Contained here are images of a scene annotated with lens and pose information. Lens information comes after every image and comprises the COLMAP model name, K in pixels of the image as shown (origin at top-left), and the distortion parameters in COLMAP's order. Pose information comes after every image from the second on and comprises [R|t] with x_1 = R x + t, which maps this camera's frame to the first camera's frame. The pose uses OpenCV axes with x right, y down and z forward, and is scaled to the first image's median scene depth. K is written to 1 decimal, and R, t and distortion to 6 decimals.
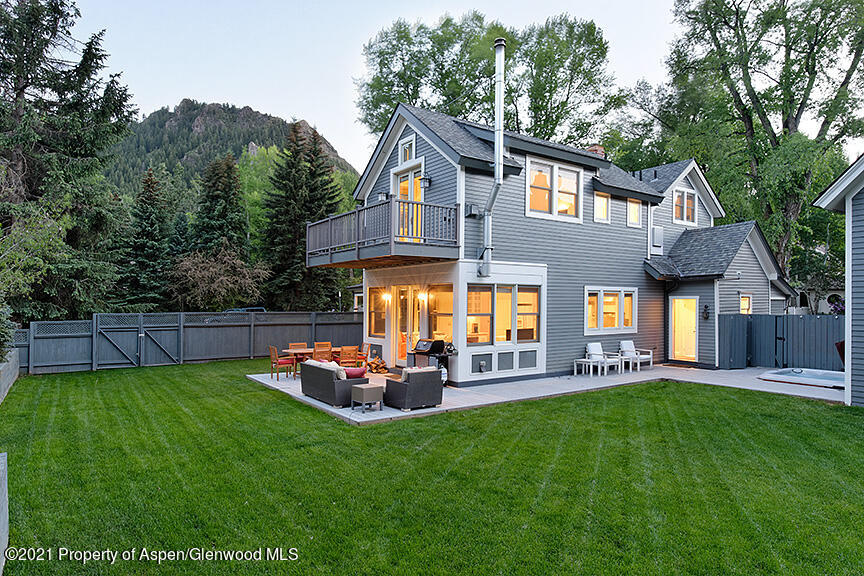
lens RADIAL K [[526.9, 0, 431.2], [0, 526.9, 289.2], [0, 0, 1]] dist [-0.003882, -0.000647]
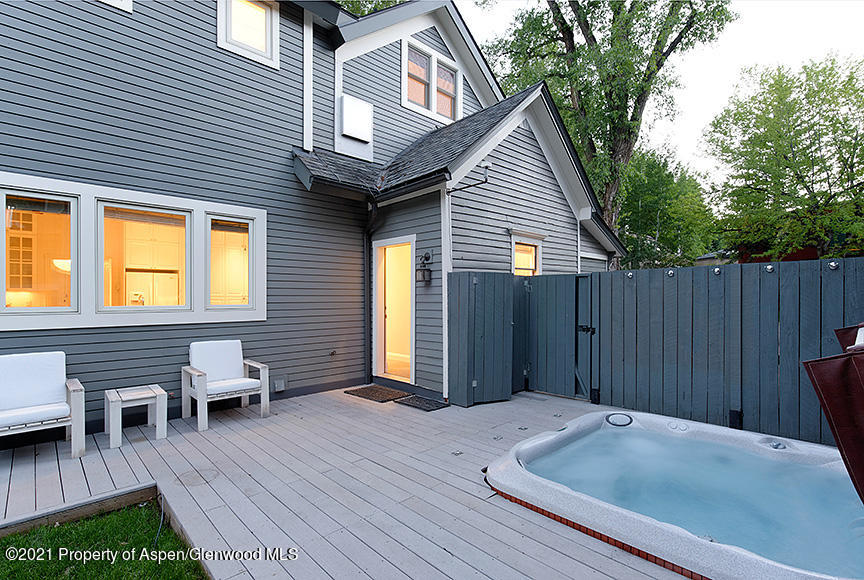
lens RADIAL K [[417.5, 0, 432.9], [0, 417.5, 295.5], [0, 0, 1]] dist [0.004488, -0.000378]
pose [[0.986645, -0.008119, 0.162680, 0.455936], [0.006198, 0.999905, 0.012309, 0.057997], [-0.162765, -0.011136, 0.986602, 0.642832]]
